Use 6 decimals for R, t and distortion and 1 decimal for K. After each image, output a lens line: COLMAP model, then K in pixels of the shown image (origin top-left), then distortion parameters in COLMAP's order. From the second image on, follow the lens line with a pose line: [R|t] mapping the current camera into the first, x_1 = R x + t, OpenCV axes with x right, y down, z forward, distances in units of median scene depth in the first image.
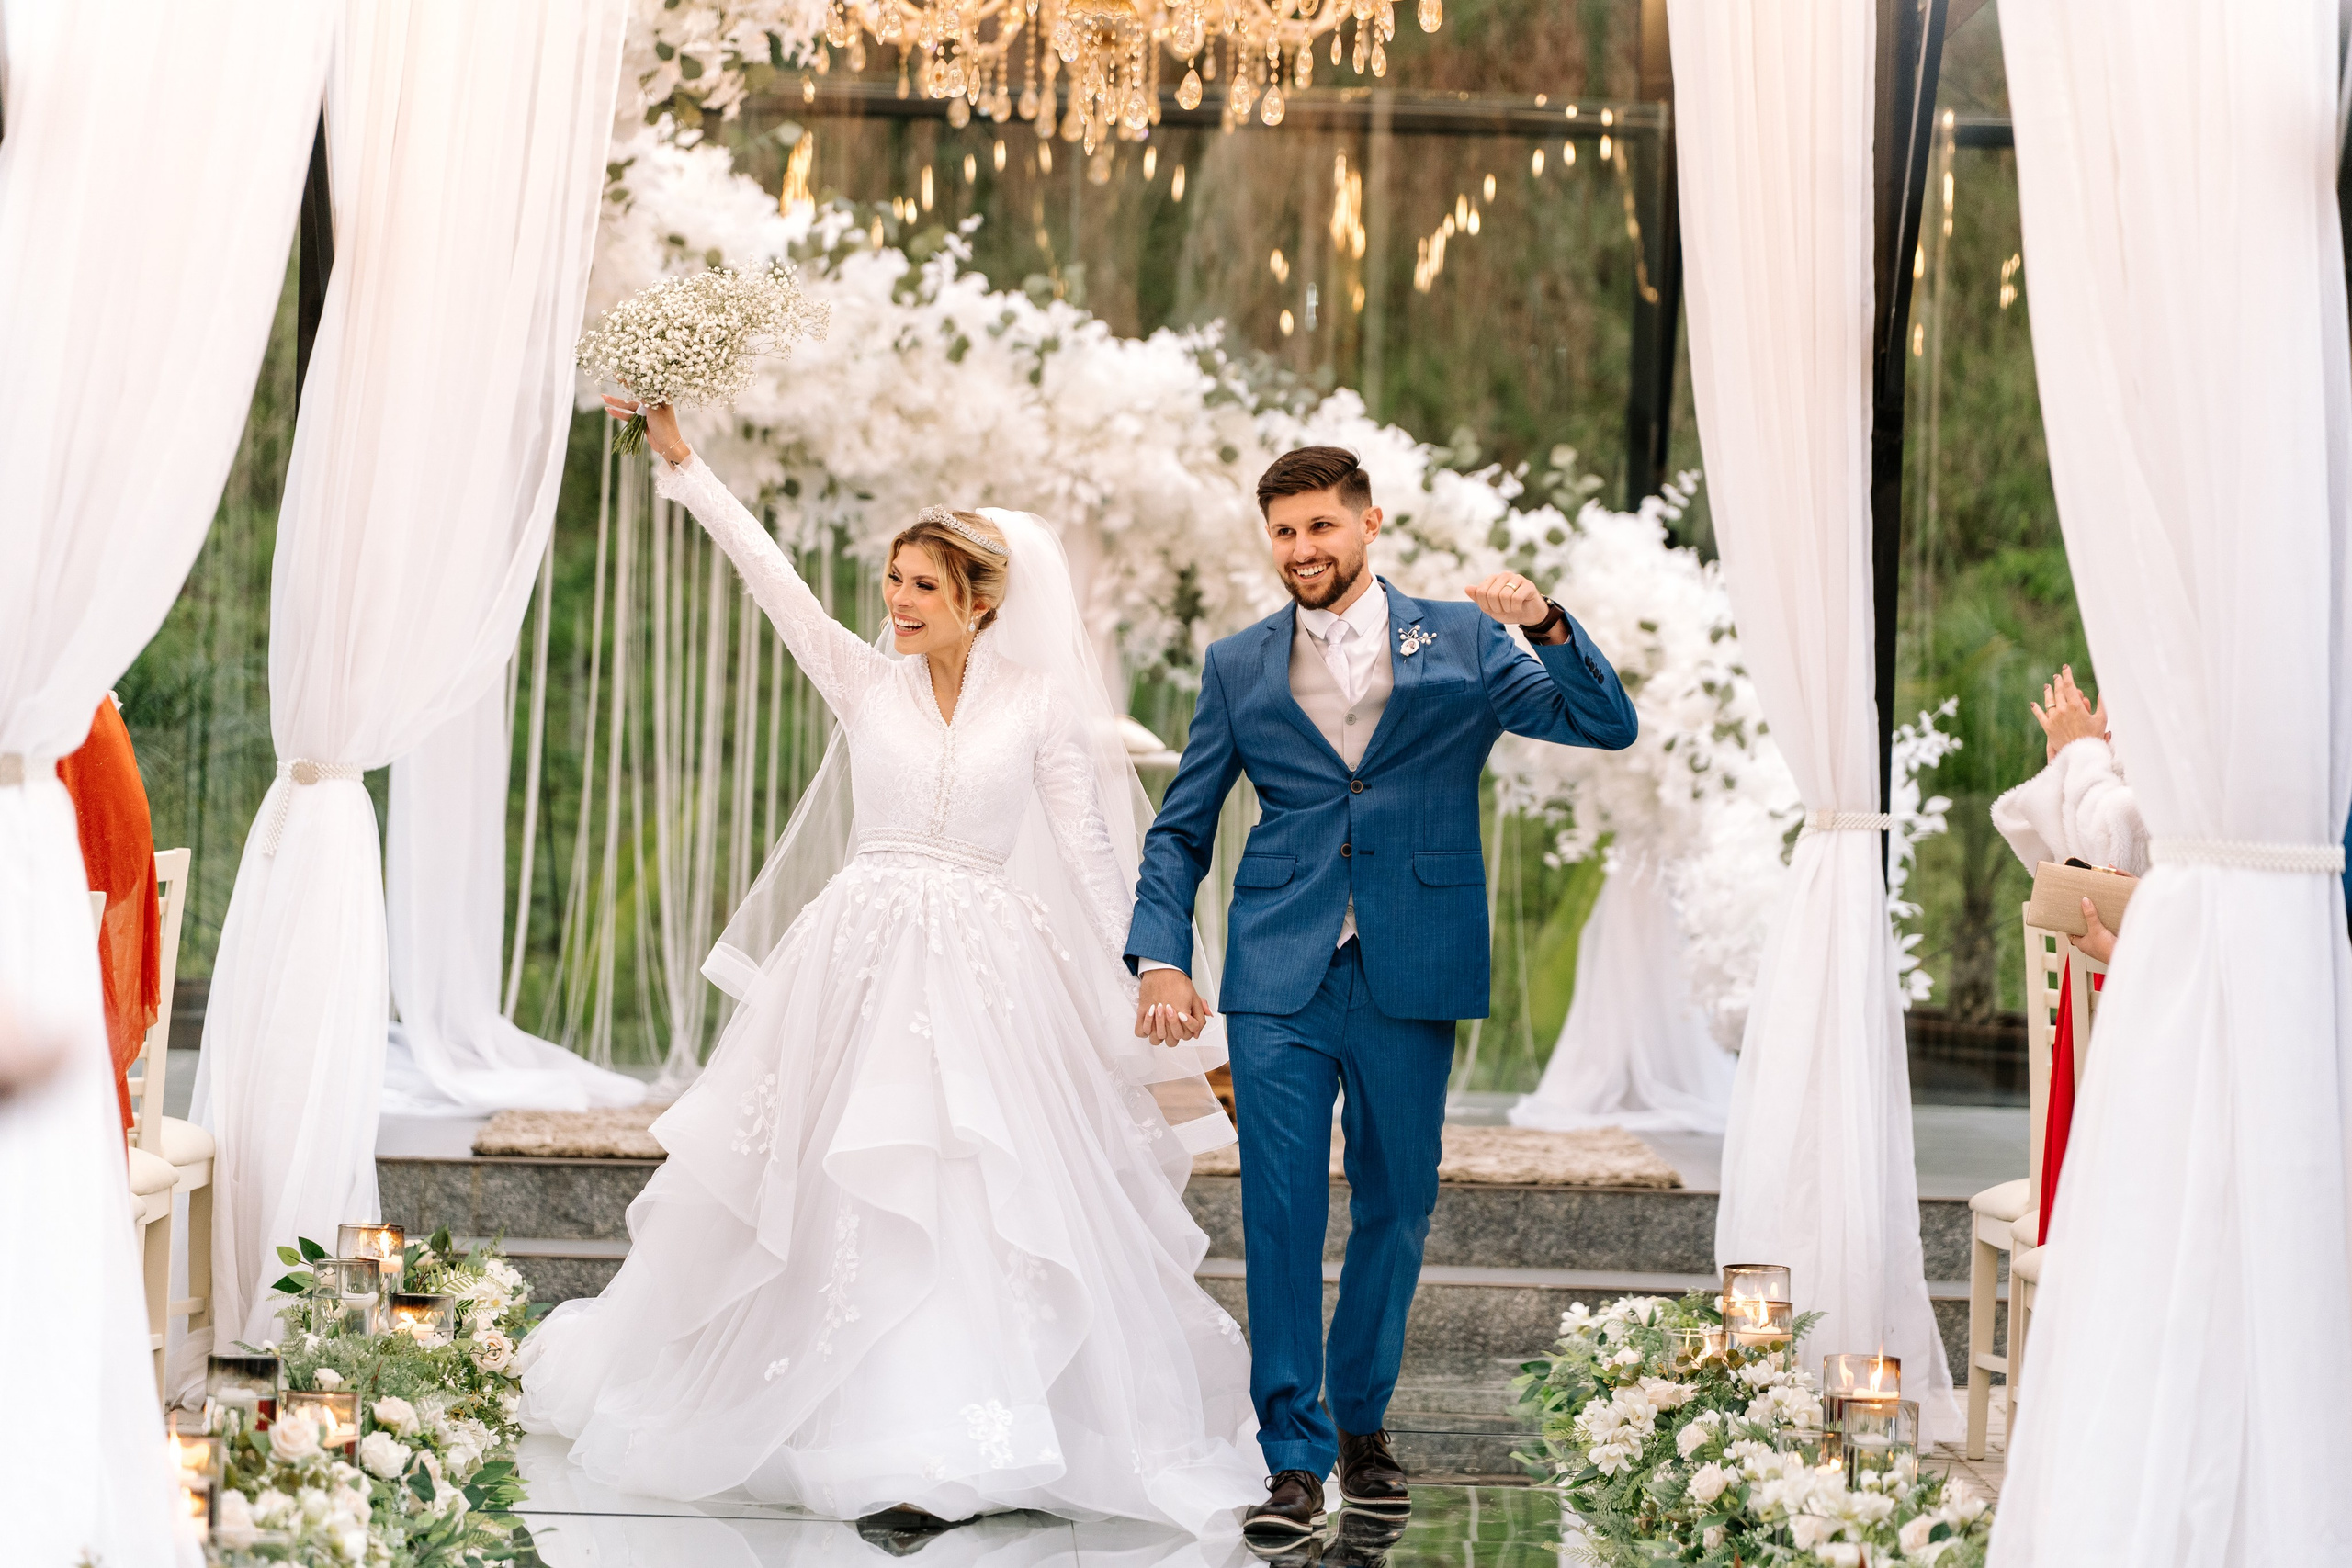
lens RADIAL K [[10127.5, 0, 1176.0], [0, 10127.5, 784.0], [0, 0, 1]] dist [-0.194142, 0.758448]
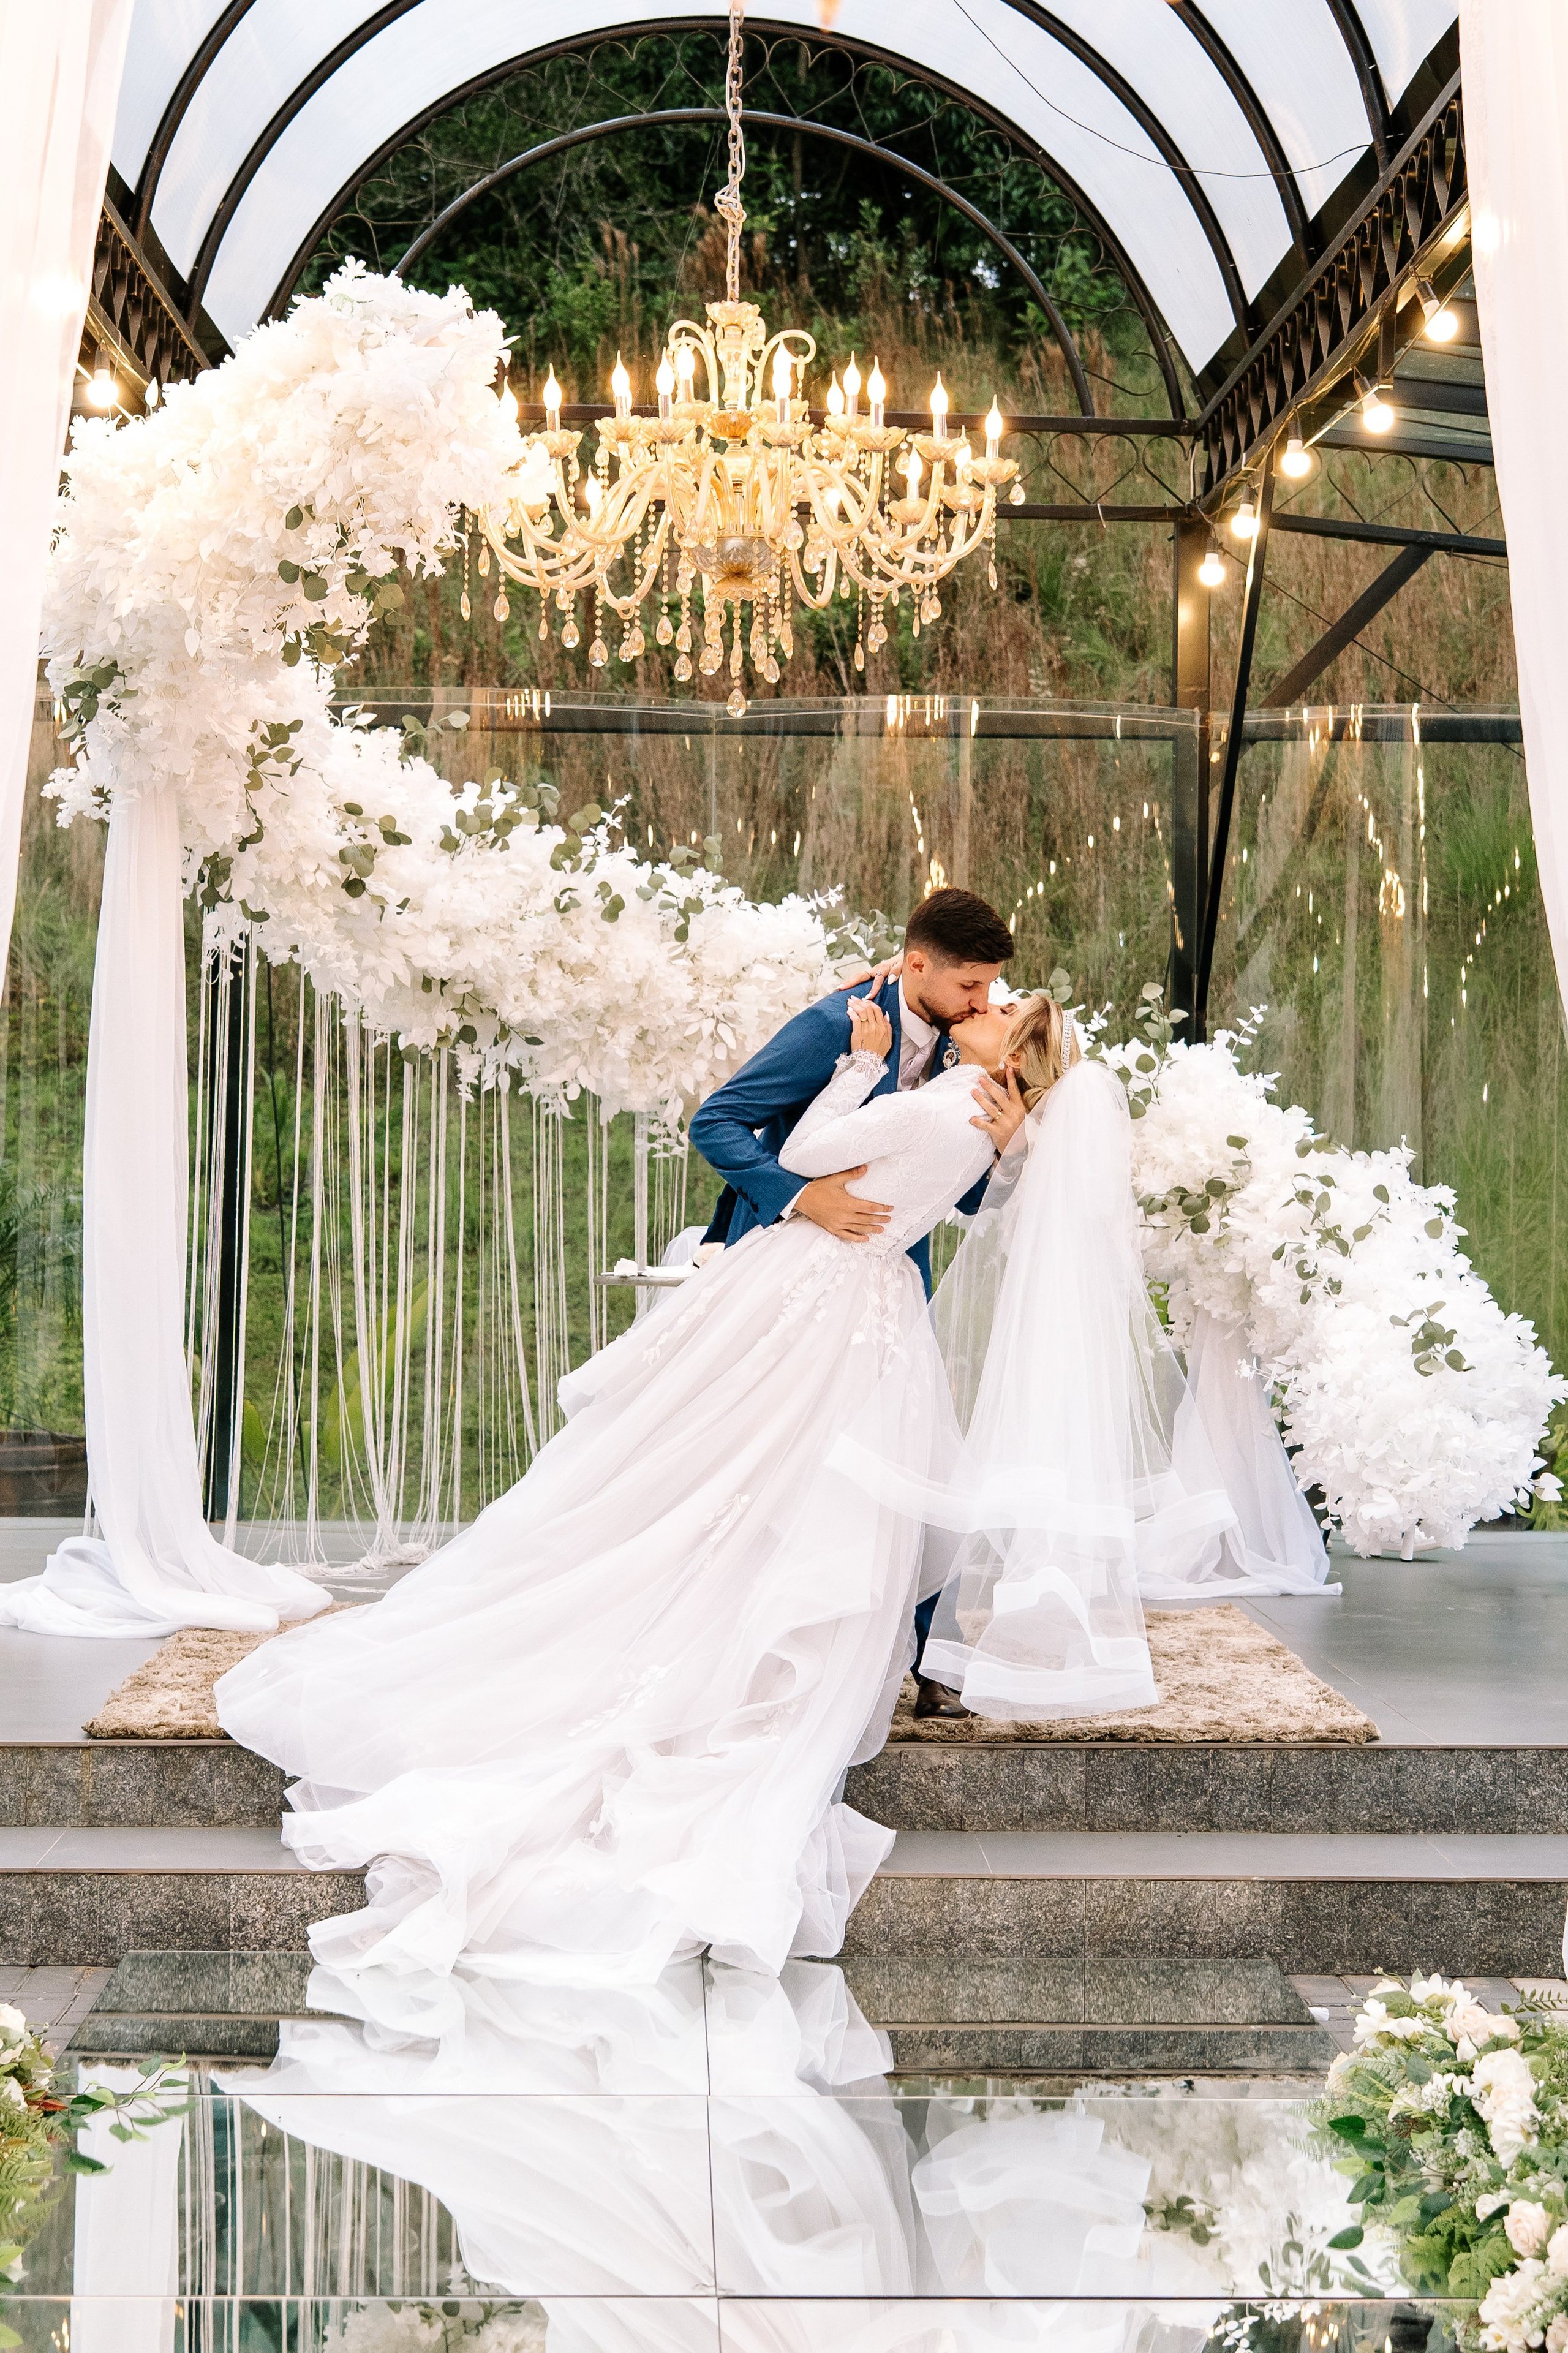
lens RADIAL K [[3702.1, 0, 784.0], [0, 3702.1, 1176.5], [0, 0, 1]] dist [-0.017965, -0.037166]
pose [[0.999783, -0.019191, 0.008049, -0.006357], [0.019239, 0.999797, -0.005936, -0.010361], [-0.007933, 0.006090, 0.999950, 0.597472]]
